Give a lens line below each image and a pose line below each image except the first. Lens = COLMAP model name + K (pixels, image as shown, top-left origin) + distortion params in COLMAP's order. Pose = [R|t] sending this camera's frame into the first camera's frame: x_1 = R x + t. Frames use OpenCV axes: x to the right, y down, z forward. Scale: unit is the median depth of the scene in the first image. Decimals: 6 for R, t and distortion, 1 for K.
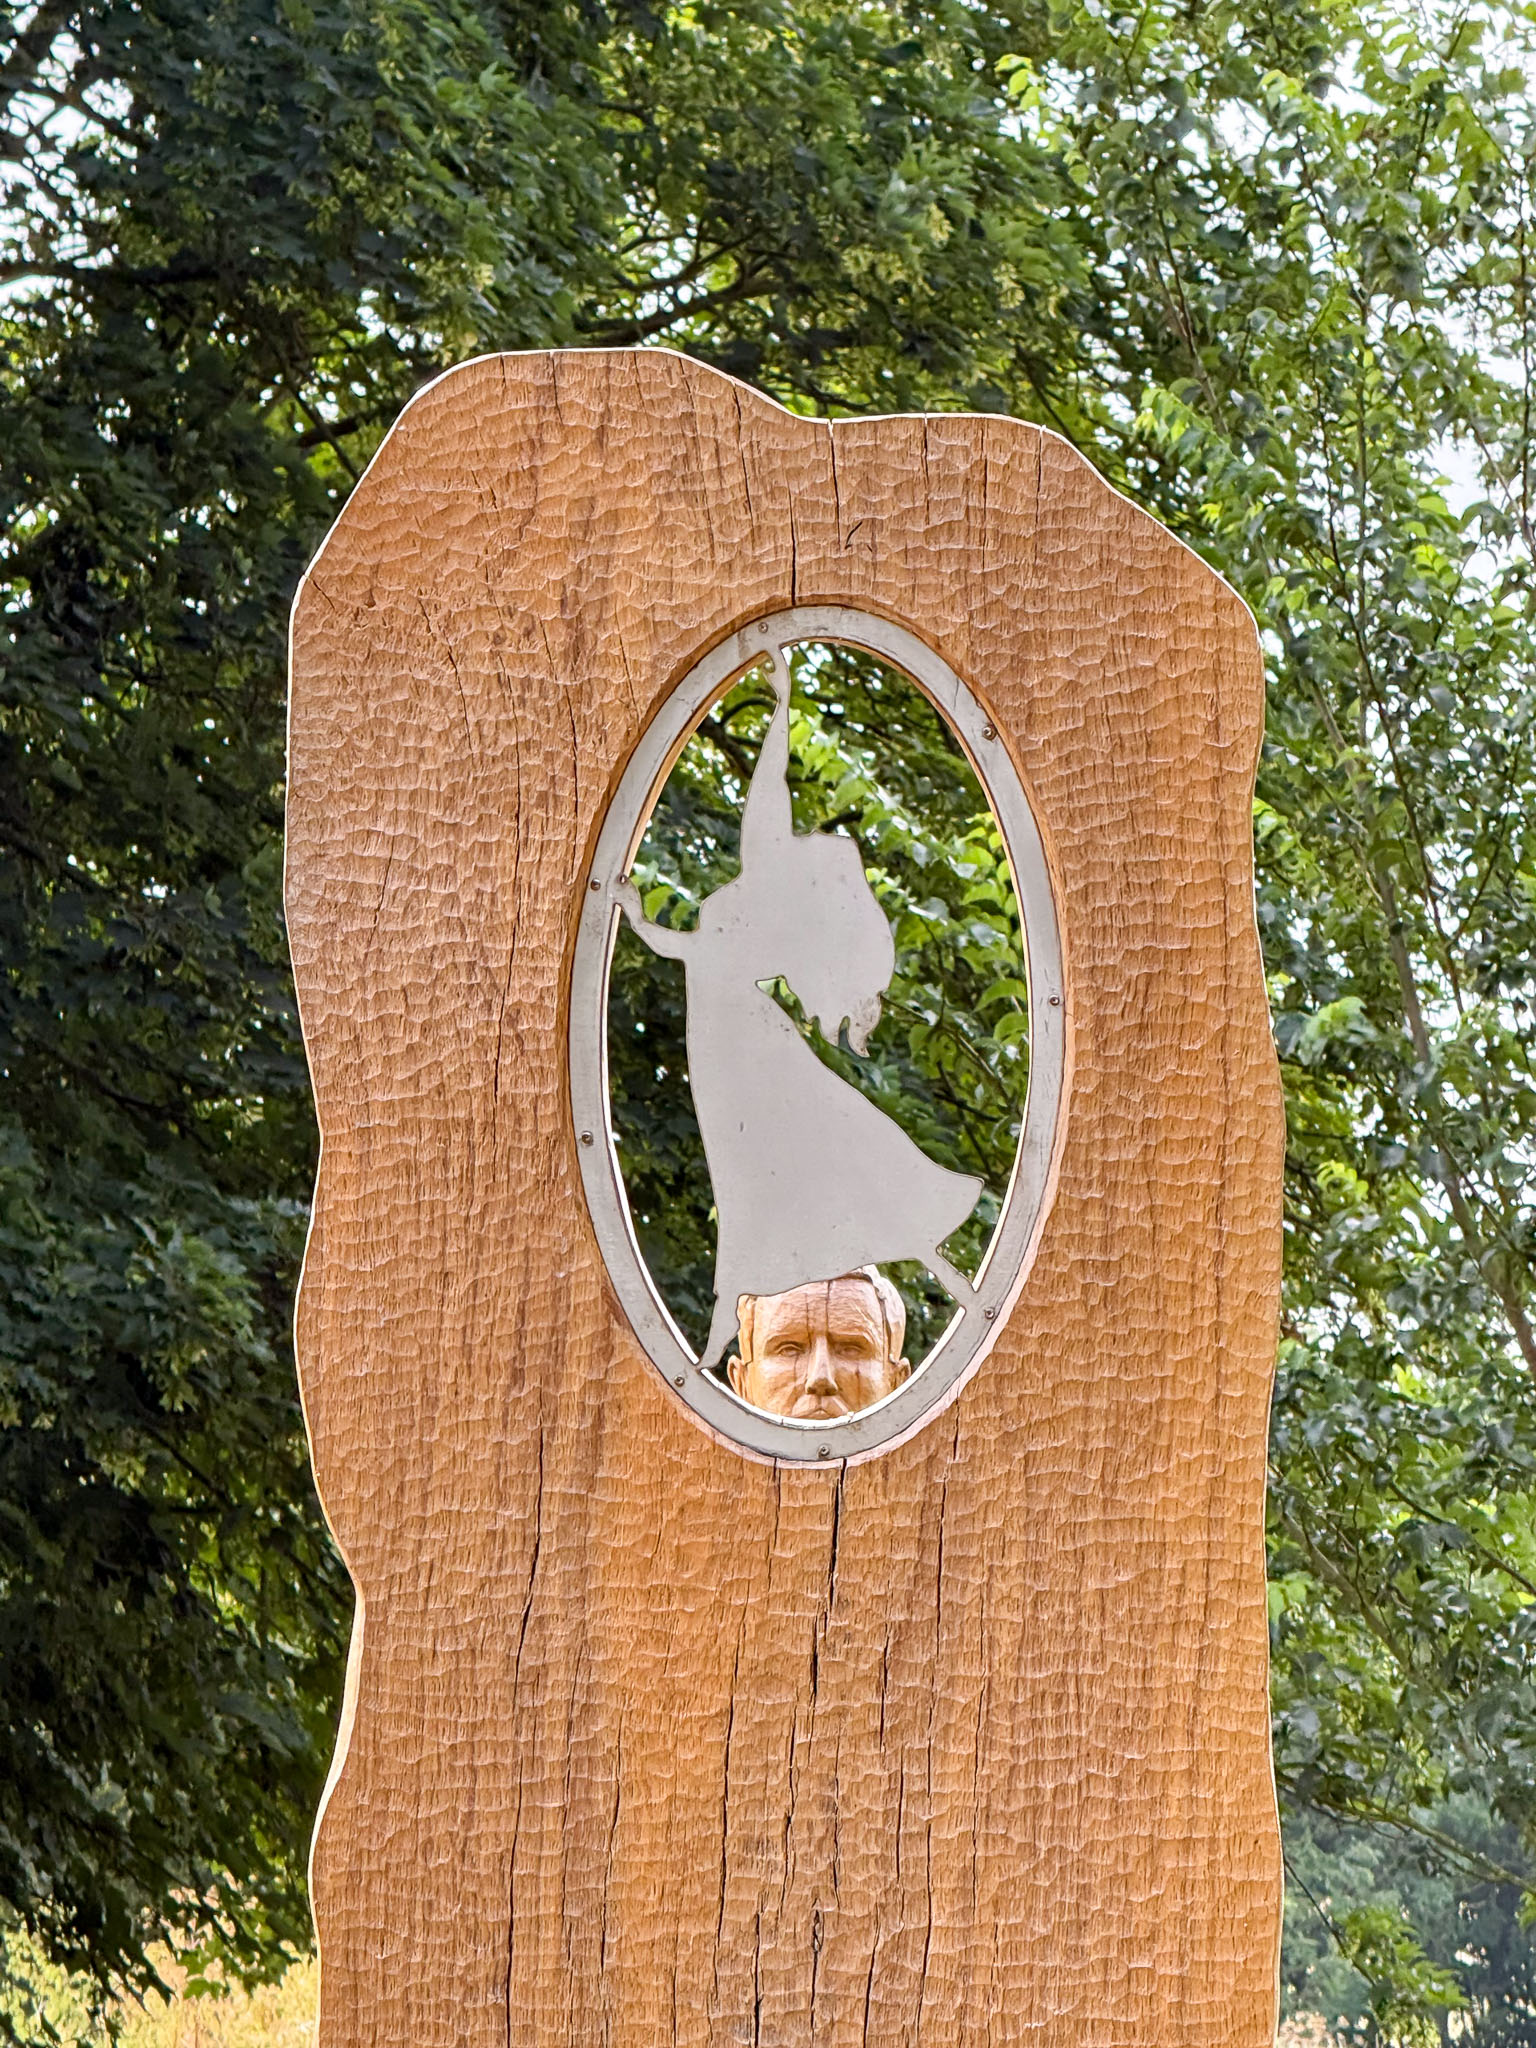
lens RADIAL K [[9986.1, 0, 768.1], [0, 9986.1, 1024.6], [0, 0, 1]] dist [0.050628, 0.000000]
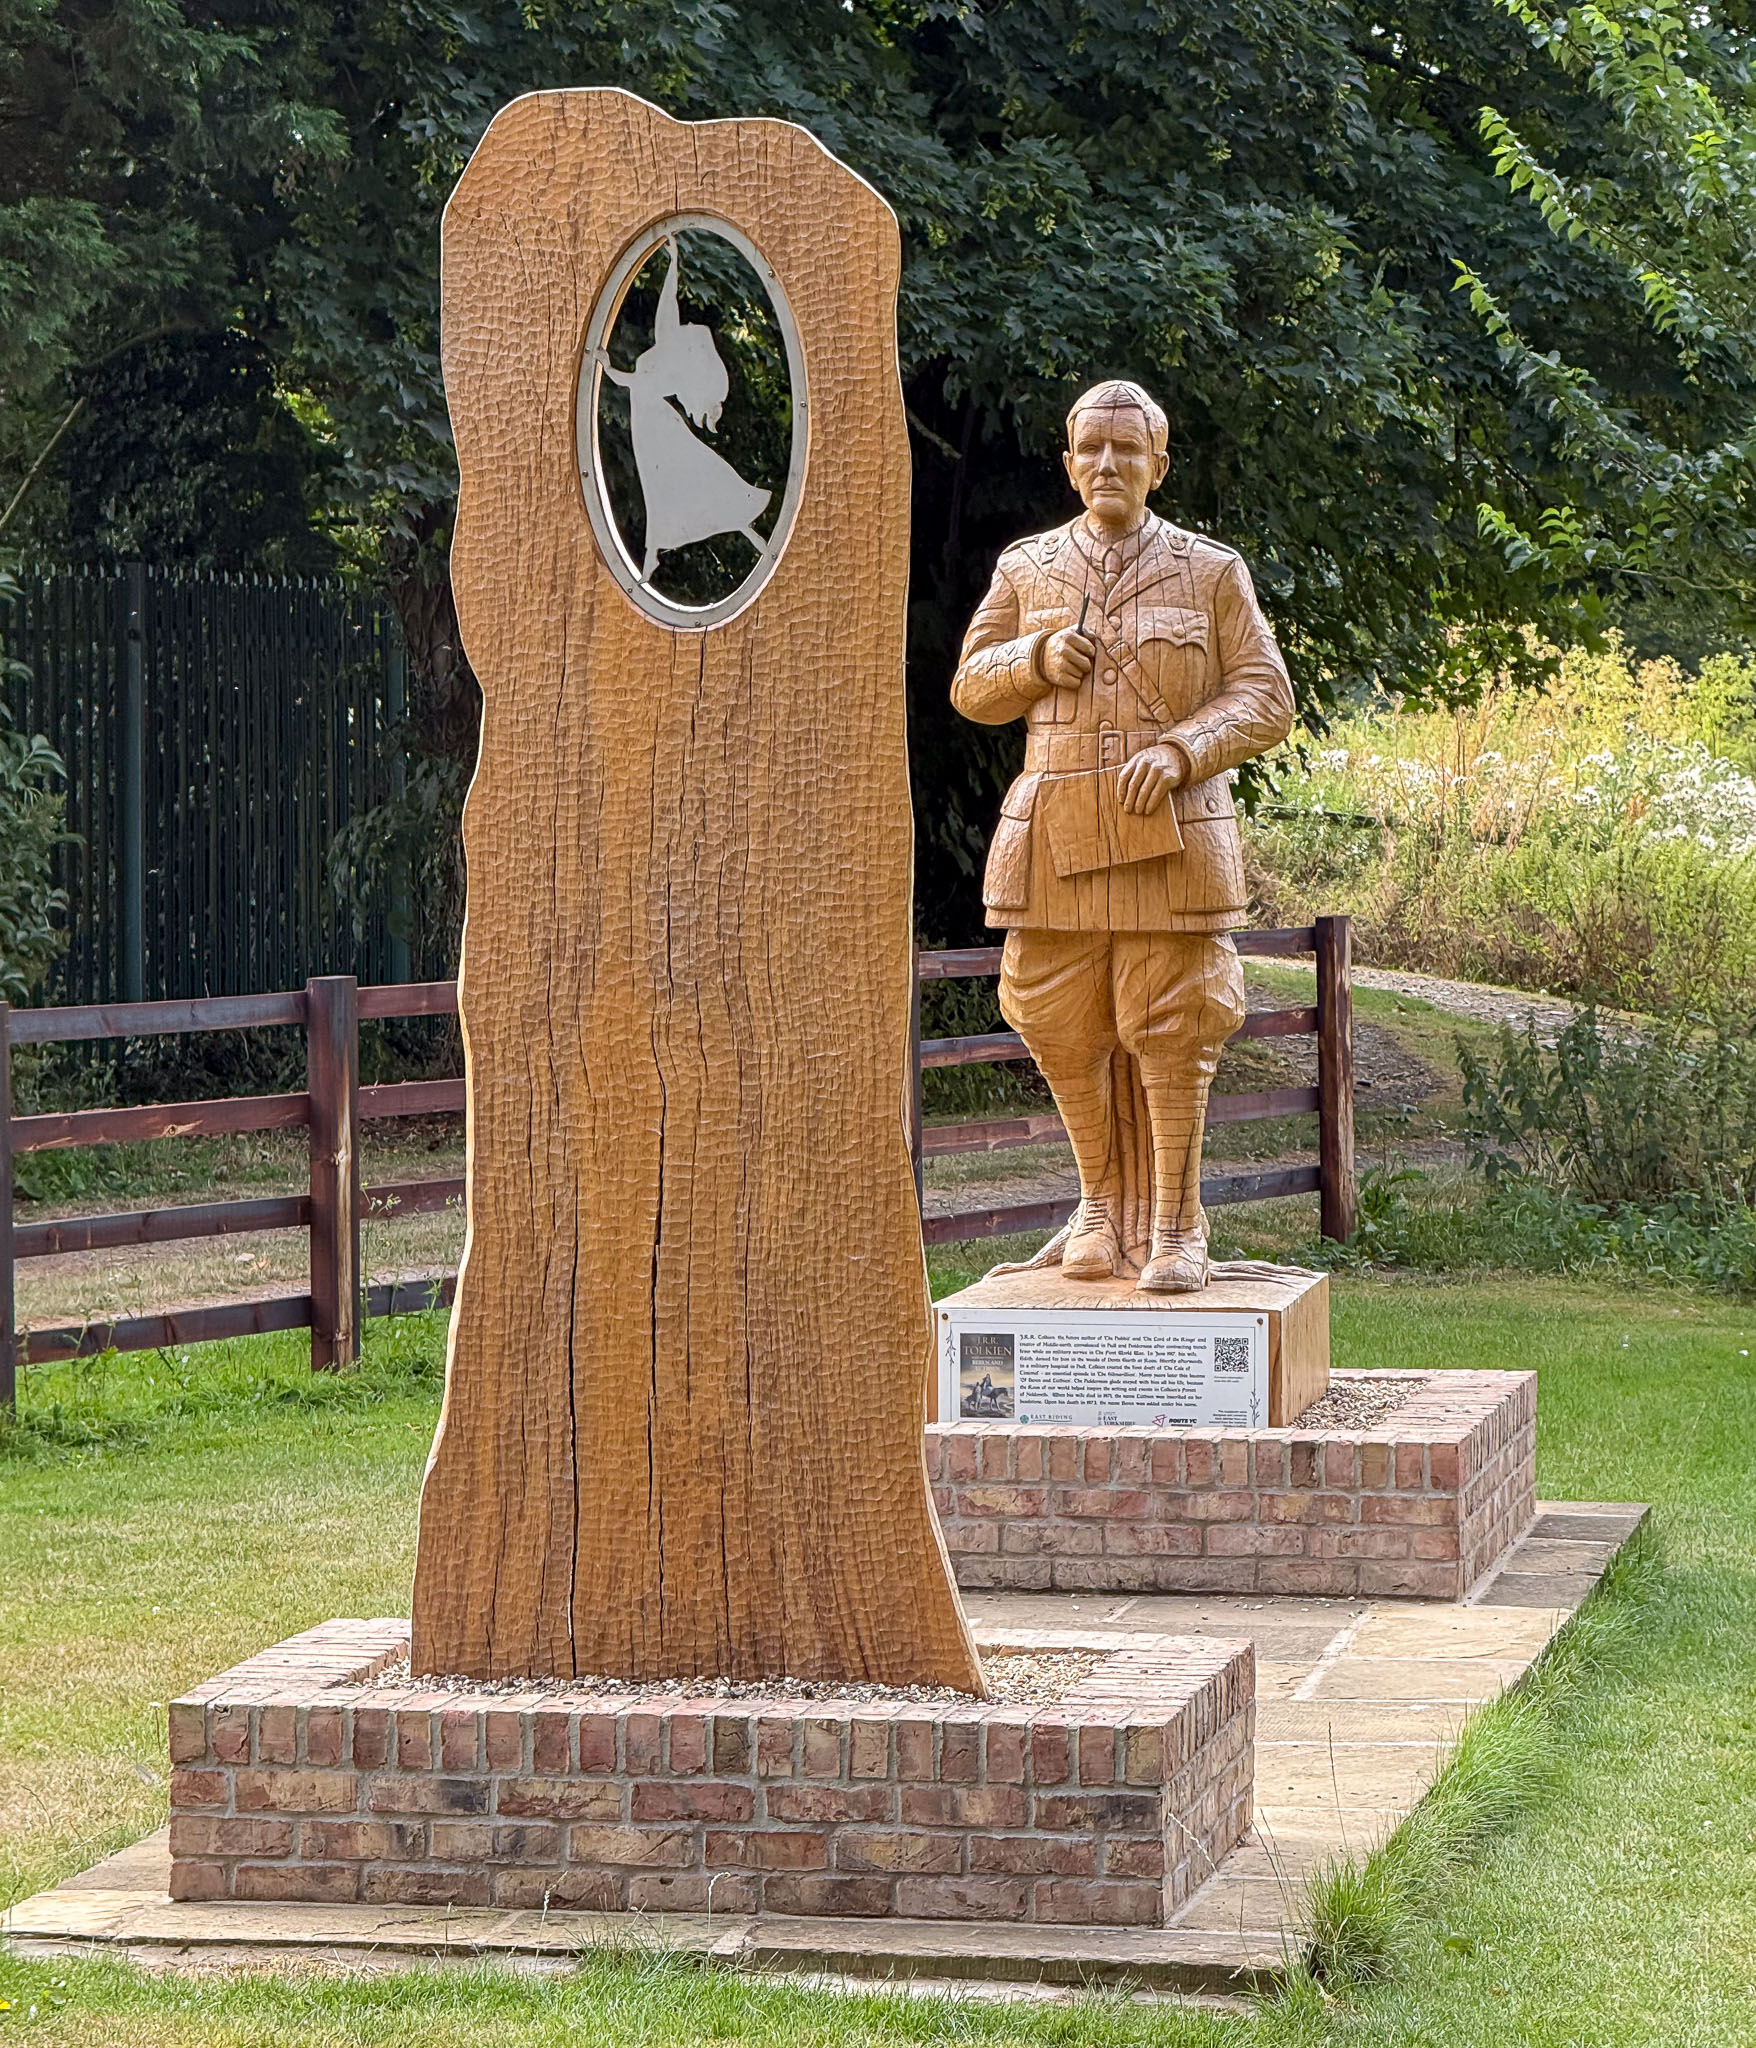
lens RADIAL K [[8019.2, 0, 877.9], [0, 8019.2, 1023.6], [0, 0, 1]] dist [0.184168, 0.000000]
pose [[0.986065, -0.002561, -0.166342, 0.321629], [0.026168, 0.989822, 0.139882, -0.108183], [0.164291, -0.142286, 0.976096, -0.646024]]
